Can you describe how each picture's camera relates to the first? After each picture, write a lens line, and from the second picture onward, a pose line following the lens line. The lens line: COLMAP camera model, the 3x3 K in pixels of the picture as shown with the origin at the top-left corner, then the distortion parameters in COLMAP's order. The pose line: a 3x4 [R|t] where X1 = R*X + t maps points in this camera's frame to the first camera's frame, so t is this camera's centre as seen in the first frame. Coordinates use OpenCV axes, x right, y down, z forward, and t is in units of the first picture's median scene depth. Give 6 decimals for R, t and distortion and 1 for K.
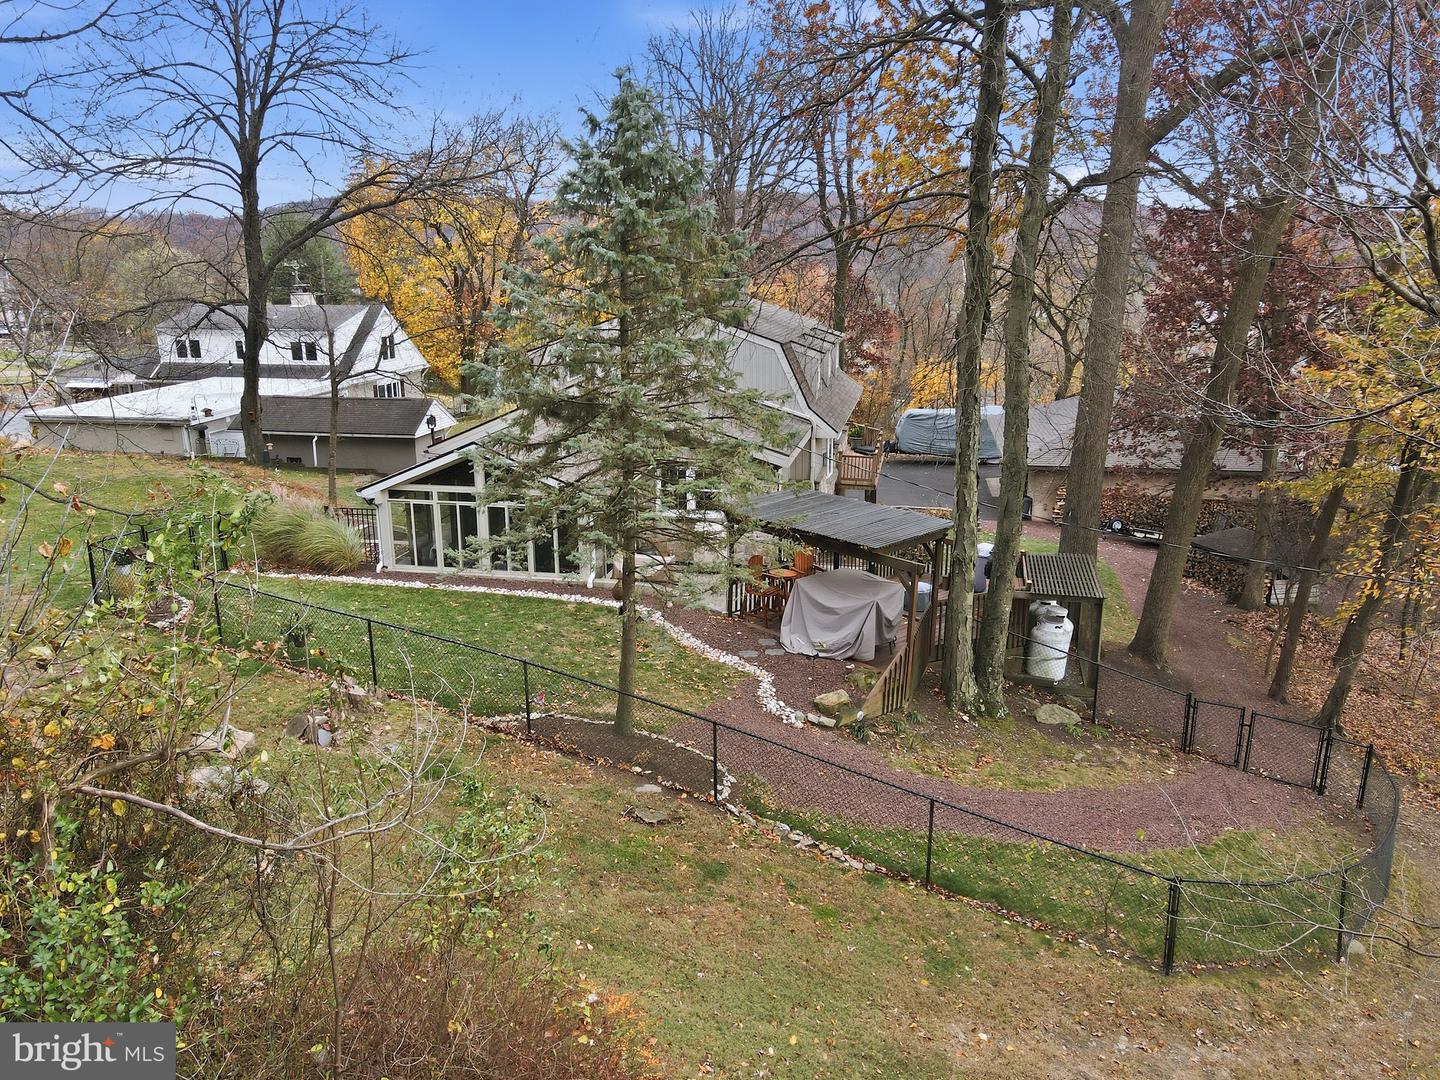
lens RADIAL K [[1057.3, 0, 720.0], [0, 1057.3, 540.0], [0, 0, 1]] dist [-0.002854, 0.041281]
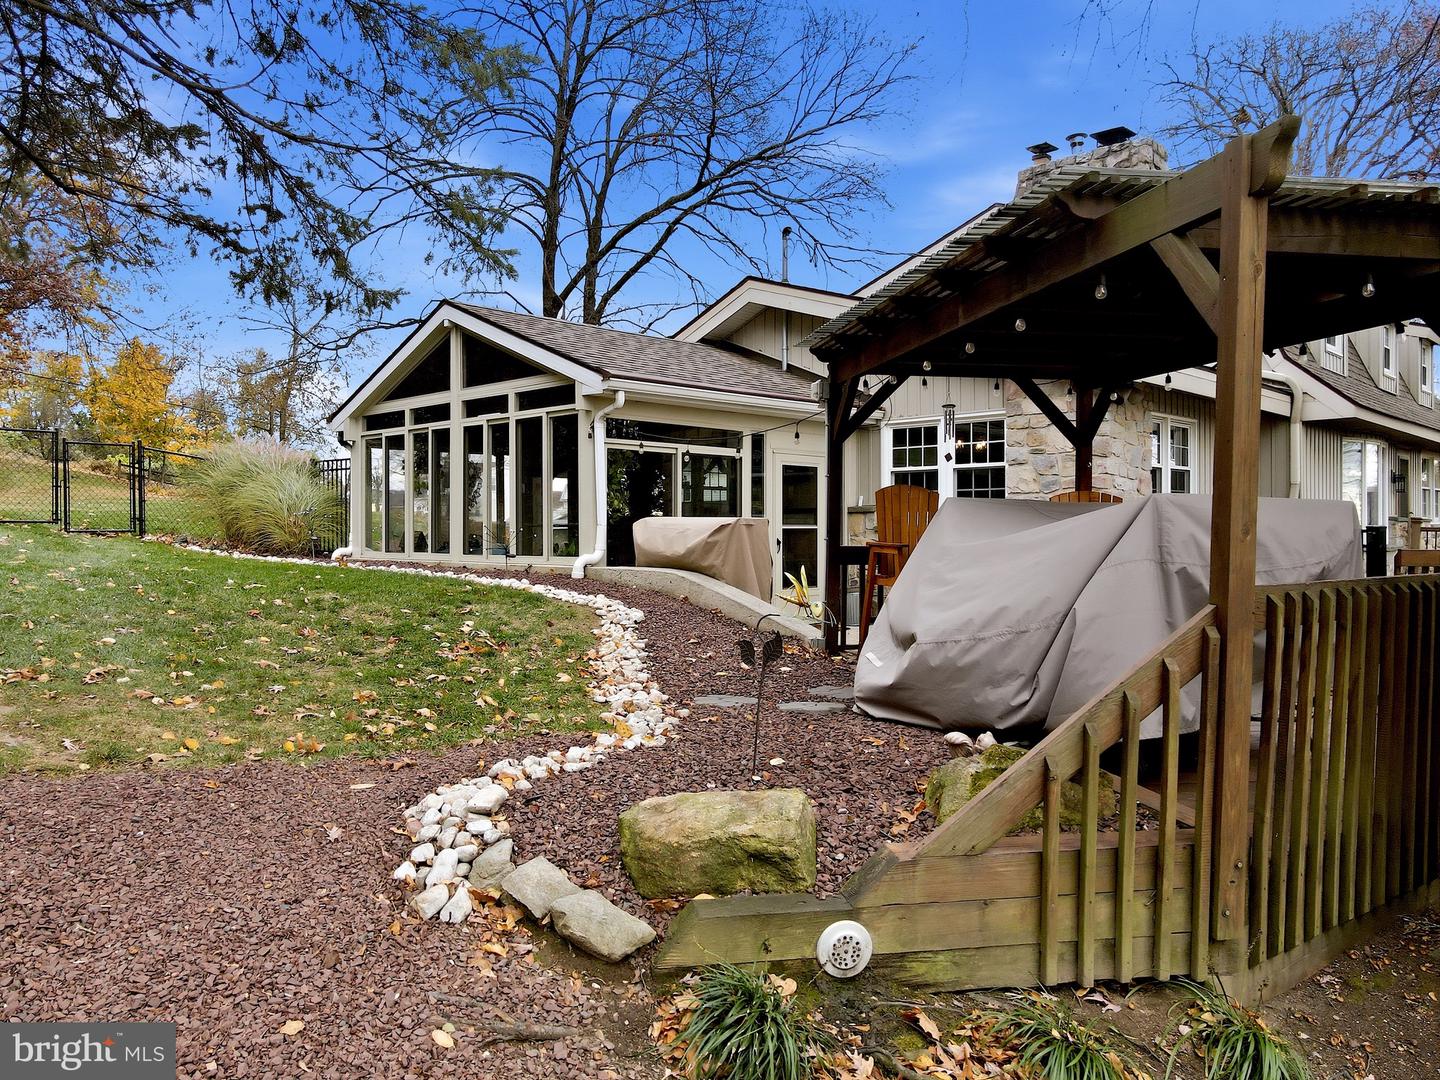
lens RADIAL K [[1056.2, 0, 720.0], [0, 1056.2, 540.0], [0, 0, 1]] dist [0.009277, 0.013378]
pose [[0.841946, 0.006236, -0.539526, 0.193120], [-0.137214, 0.969534, -0.202919, 0.127980], [0.521824, 0.244877, 0.817151, 0.761041]]
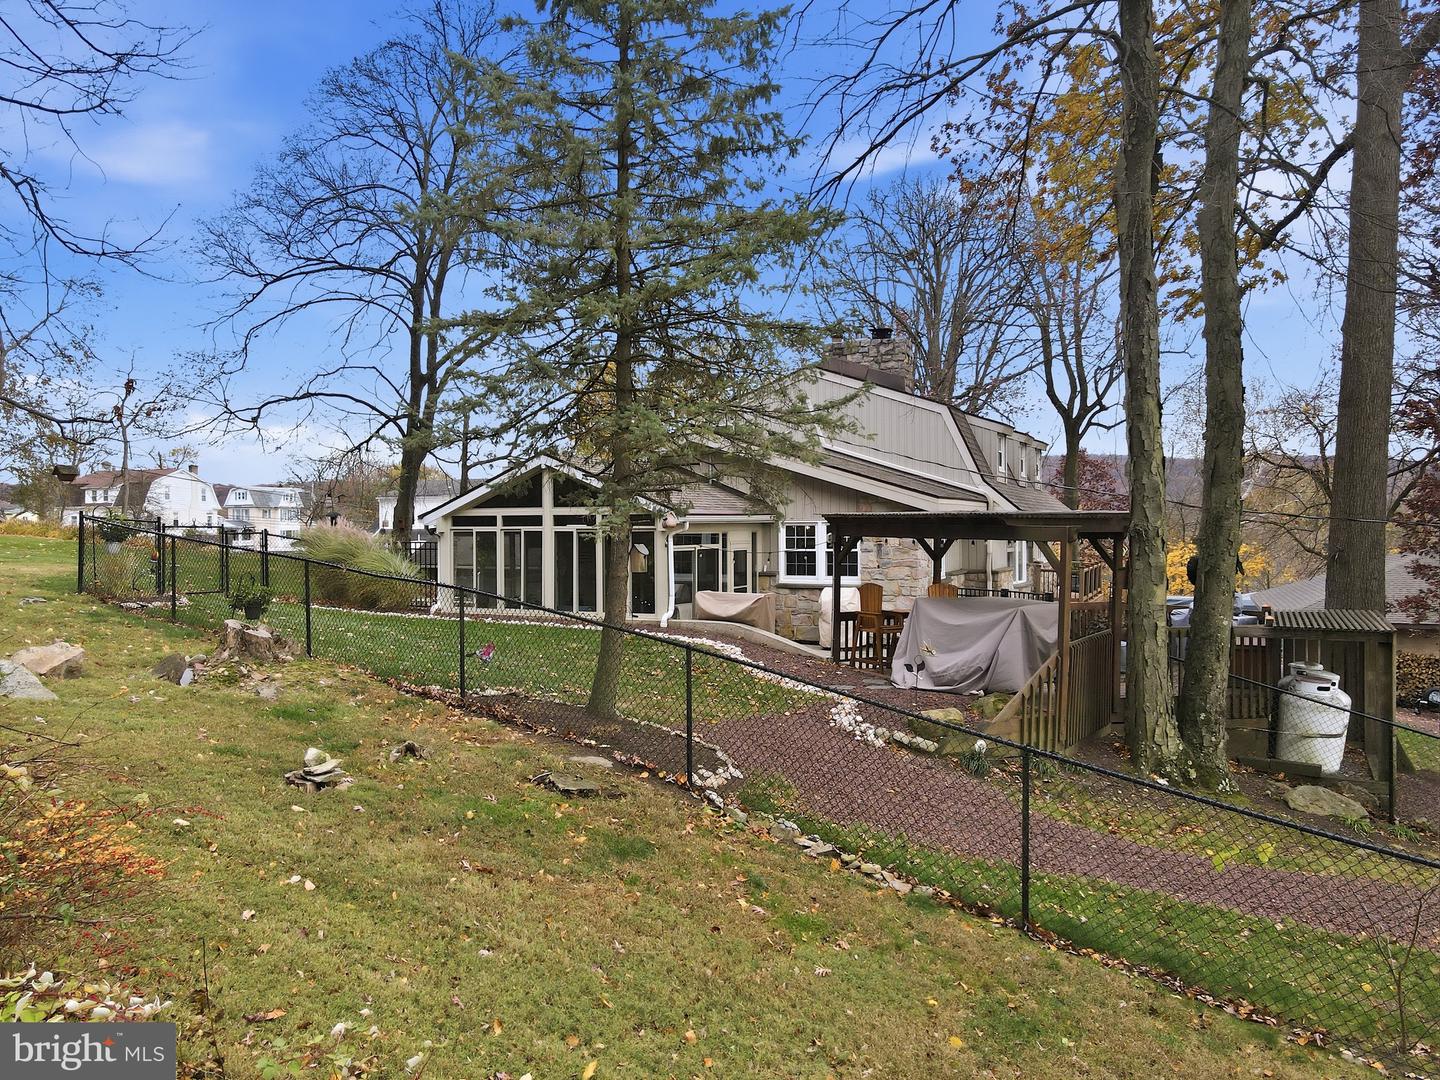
lens RADIAL K [[1057.3, 0, 720.0], [0, 1057.3, 540.0], [0, 0, 1]] dist [-0.002854, 0.041281]
pose [[0.971754, 0.001472, -0.235992, 0.119643], [-0.058366, 0.970415, -0.234282, 0.188760], [0.228666, 0.241438, 0.943090, 0.285605]]
